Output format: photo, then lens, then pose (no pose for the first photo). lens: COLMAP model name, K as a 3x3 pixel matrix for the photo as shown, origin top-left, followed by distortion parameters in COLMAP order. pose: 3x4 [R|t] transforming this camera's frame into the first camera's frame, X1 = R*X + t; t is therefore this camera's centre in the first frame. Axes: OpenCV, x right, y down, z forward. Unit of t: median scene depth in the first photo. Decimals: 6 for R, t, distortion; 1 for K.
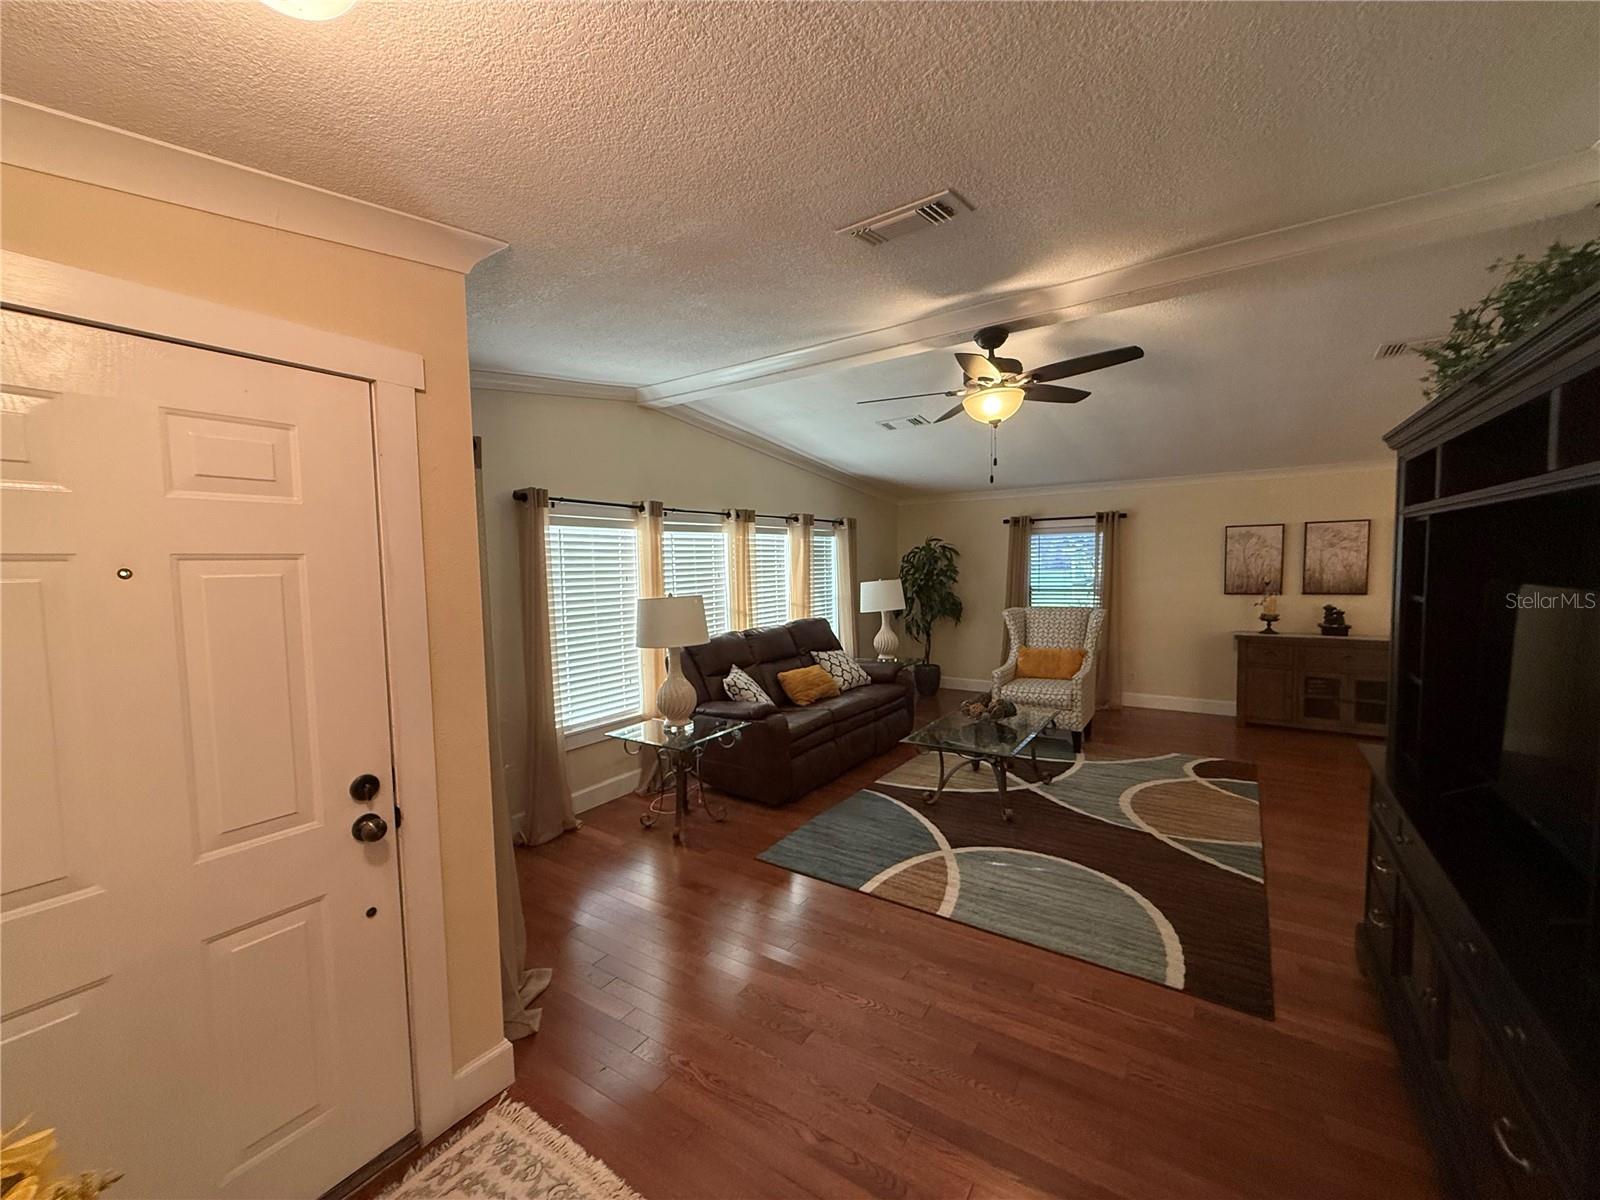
lens RADIAL K [[635.2, 0, 796.7], [0, 635.2, 601.5], [0, 0, 1]] dist [-0.000466, -0.000106]
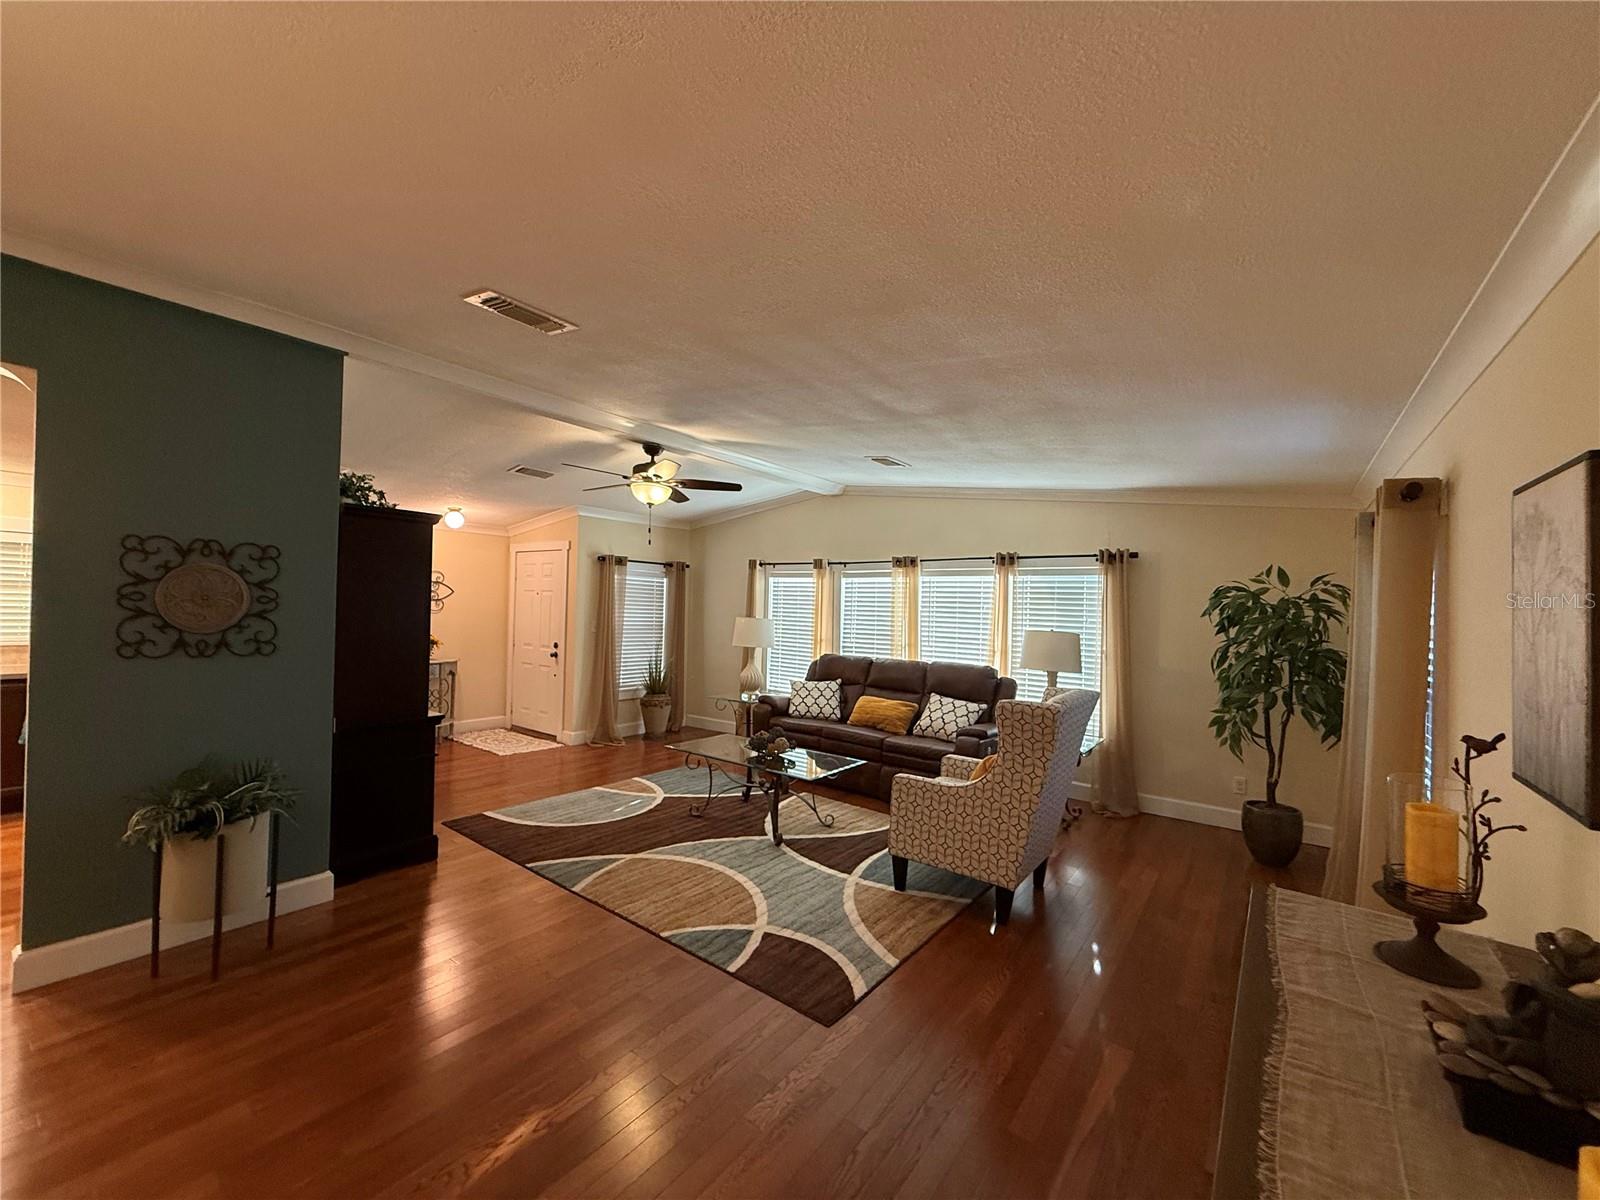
lens RADIAL K [[635.2, 0, 796.7], [0, 635.2, 601.5], [0, 0, 1]] dist [-0.000466, -0.000106]
pose [[-0.053606, 0.014598, -0.998455, 1.012167], [-0.087259, 0.996000, 0.019247, -0.064223], [0.994742, 0.088156, -0.052118, 0.813500]]
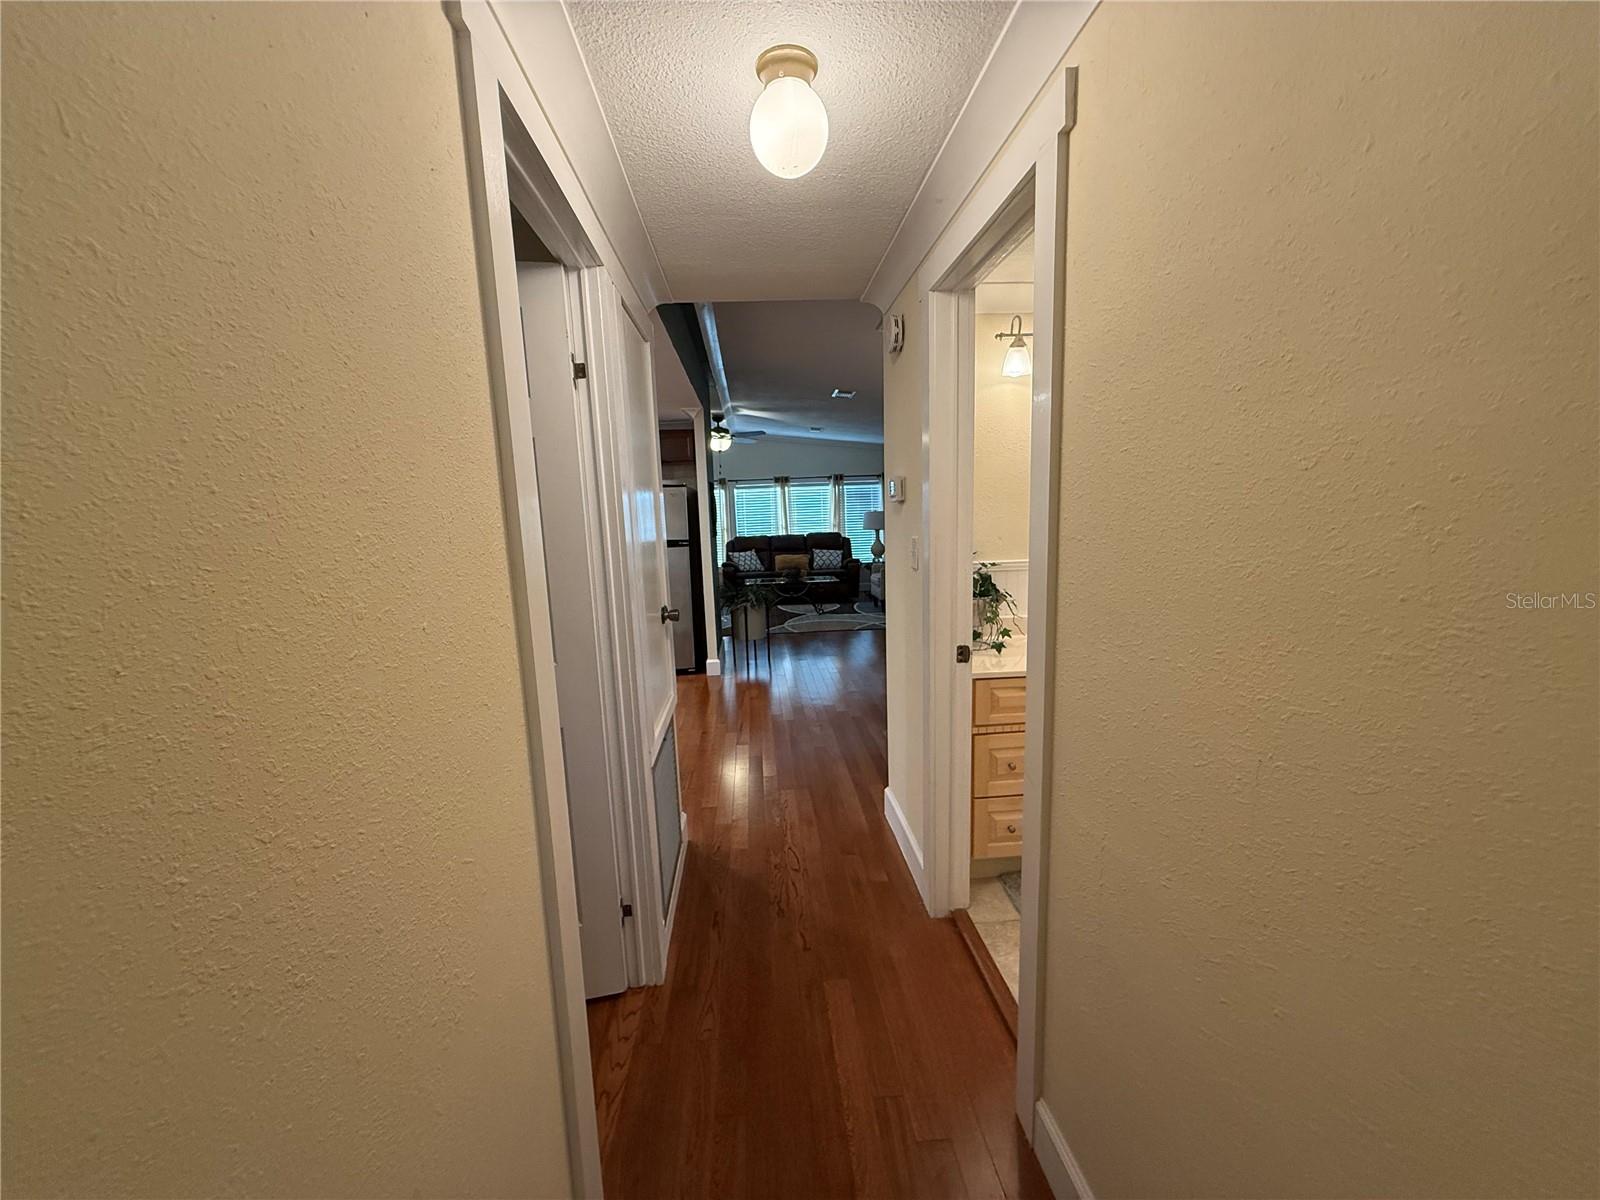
lens RADIAL K [[635.2, 0, 796.7], [0, 635.2, 601.5], [0, 0, 1]] dist [-0.000466, -0.000106]
pose [[0.616941, 0.115388, -0.778504, 1.480386], [-0.029144, 0.991865, 0.123916, -0.000114], [0.786469, -0.053760, 0.615285, -0.223446]]
